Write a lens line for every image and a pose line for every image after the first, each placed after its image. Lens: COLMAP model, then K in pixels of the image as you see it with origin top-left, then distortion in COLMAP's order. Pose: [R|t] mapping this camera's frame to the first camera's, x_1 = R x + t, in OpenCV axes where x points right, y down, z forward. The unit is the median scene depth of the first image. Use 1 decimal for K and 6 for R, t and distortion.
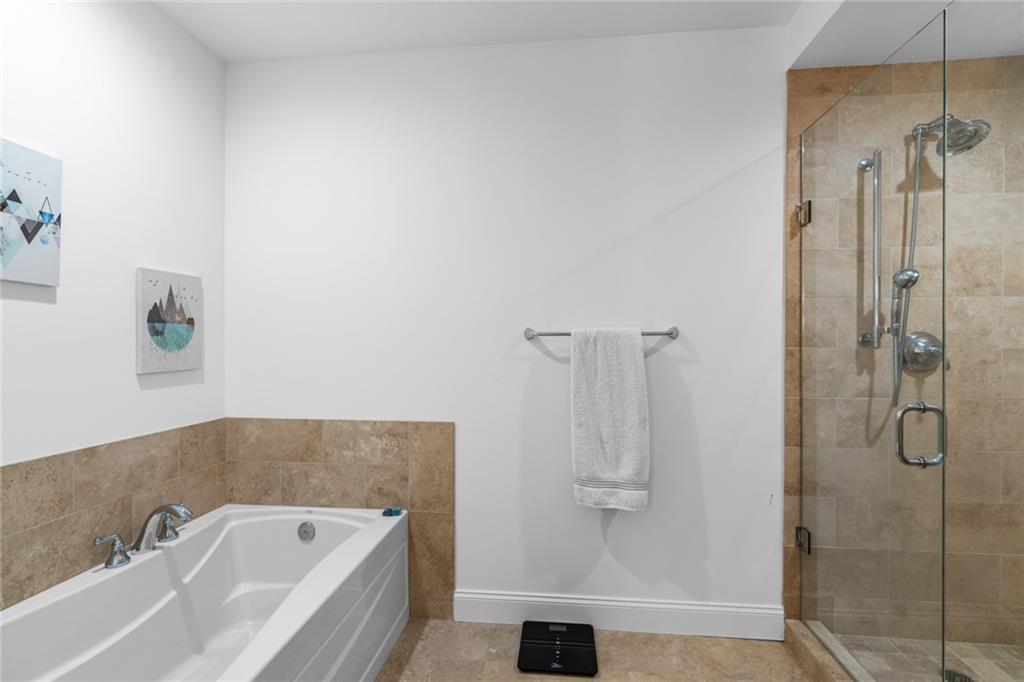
lens RADIAL K [[465.1, 0, 515.4], [0, 465.1, 343.1], [0, 0, 1]] dist [-0.008634, 0.000965]
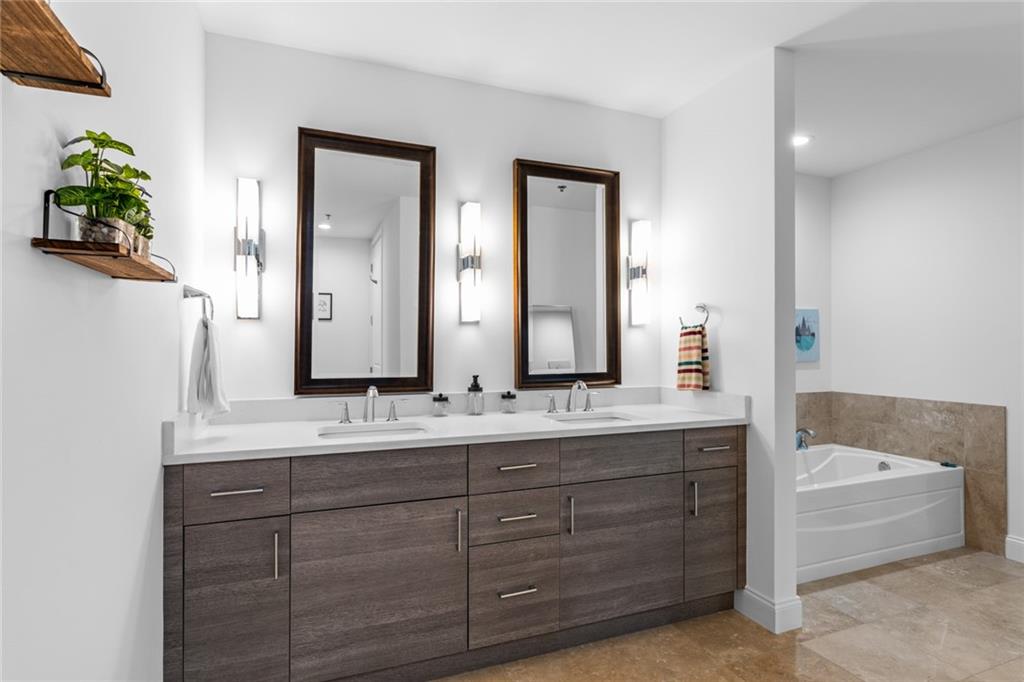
lens RADIAL K [[537.9, 0, 512.5], [0, 537.9, 343.6], [0, 0, 1]] dist [-0.000354, 0.000595]
pose [[0.469851, -0.004543, -0.882734, 0.554818], [0.001611, 0.999990, -0.004289, -0.003876], [0.882744, 0.000593, 0.469854, -0.943128]]
